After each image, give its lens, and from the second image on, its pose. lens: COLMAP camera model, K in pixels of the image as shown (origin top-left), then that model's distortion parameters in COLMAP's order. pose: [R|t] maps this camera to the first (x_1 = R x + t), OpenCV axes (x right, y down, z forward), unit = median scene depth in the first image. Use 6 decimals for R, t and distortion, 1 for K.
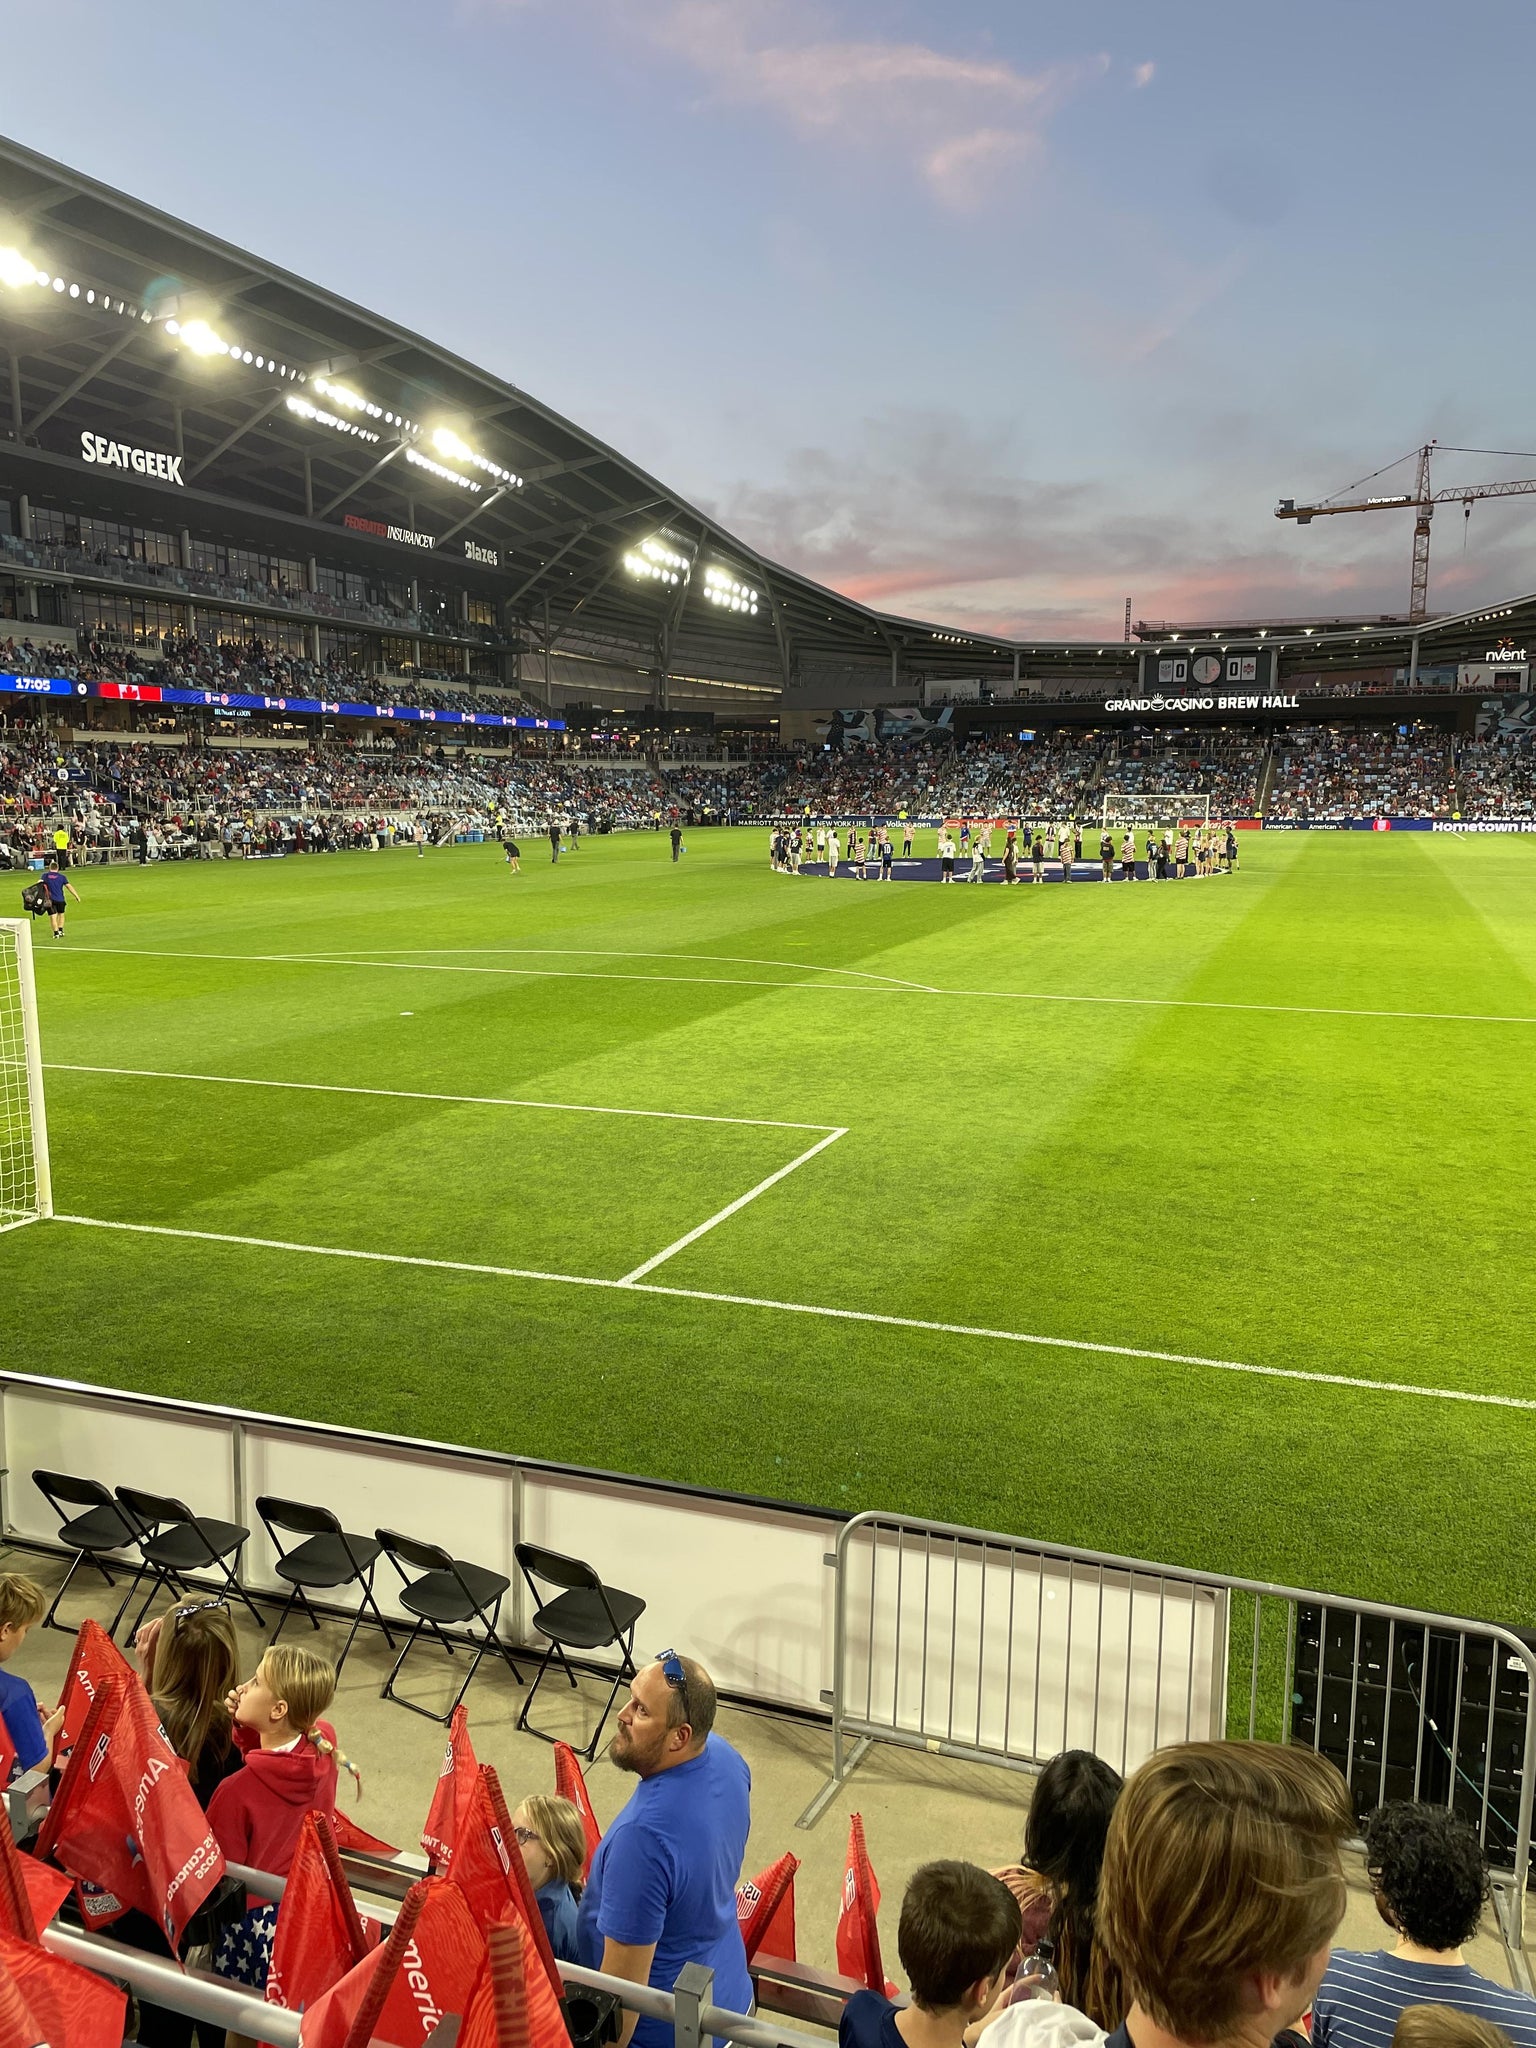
lens RADIAL K [[1549.1, 0, 745.8], [0, 1549.1, 1024.6], [0, 0, 1]] dist [0.062640, -0.074034]
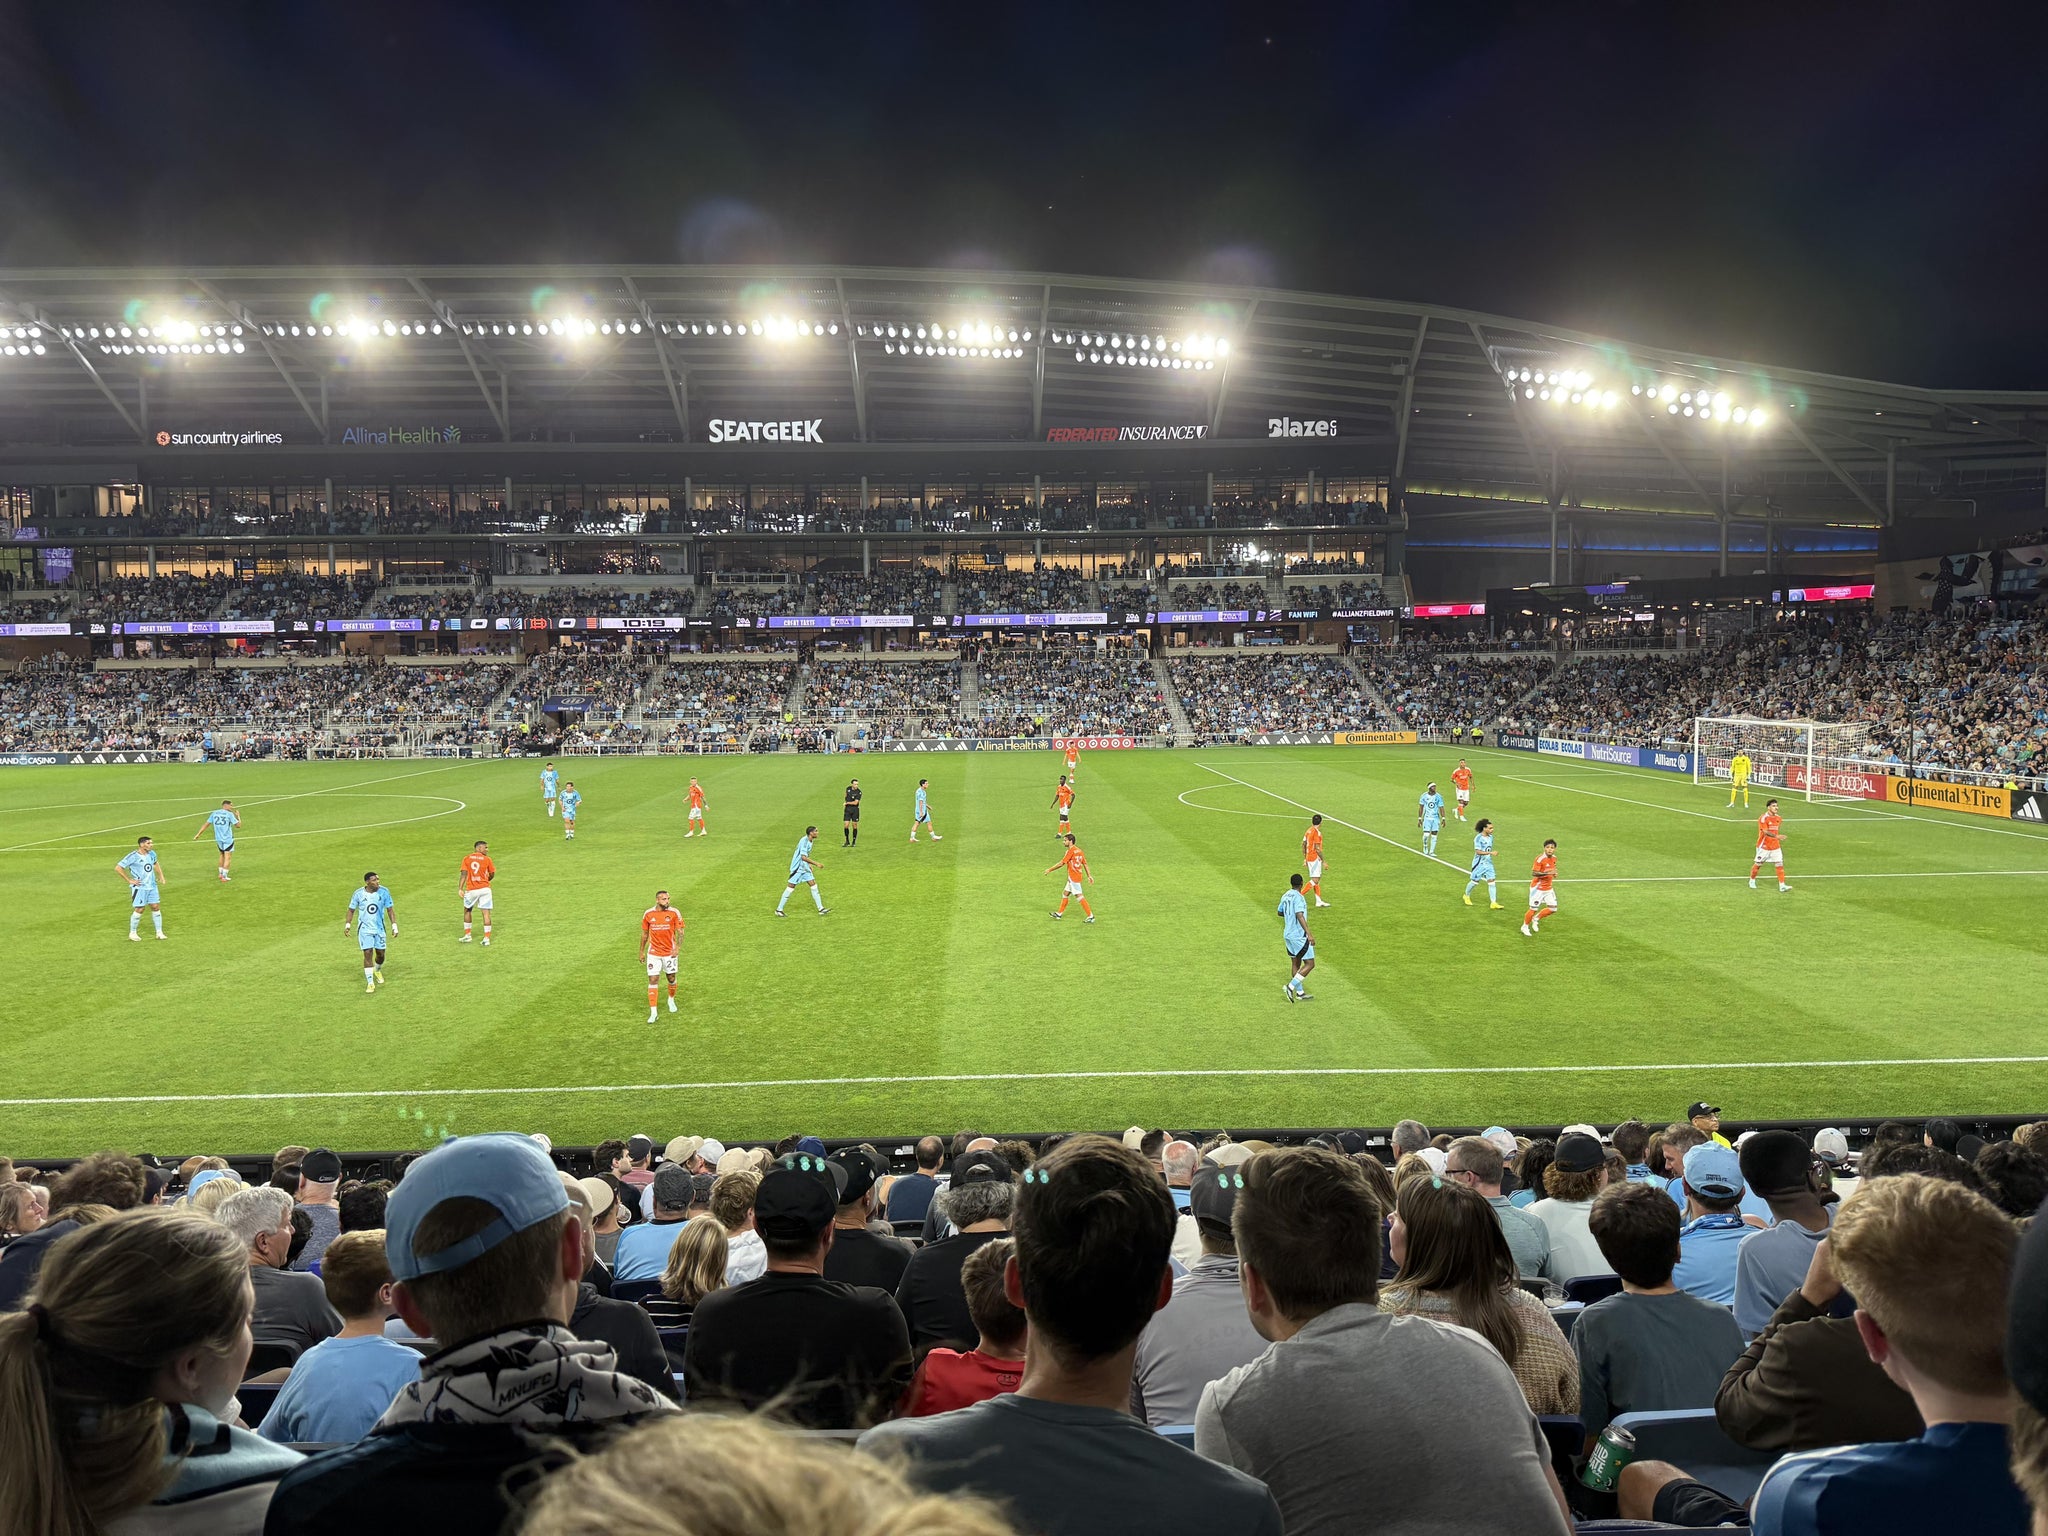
lens RADIAL K [[1404.6, 0, 1017.3], [0, 1404.6, 748.5], [0, 0, 1]] dist [0.089382, -0.121517]
pose [[0.382747, 0.043744, -0.922817, 0.459705], [-0.129107, 0.991609, -0.006543, -0.085128], [0.914788, 0.121646, 0.385183, 0.503128]]
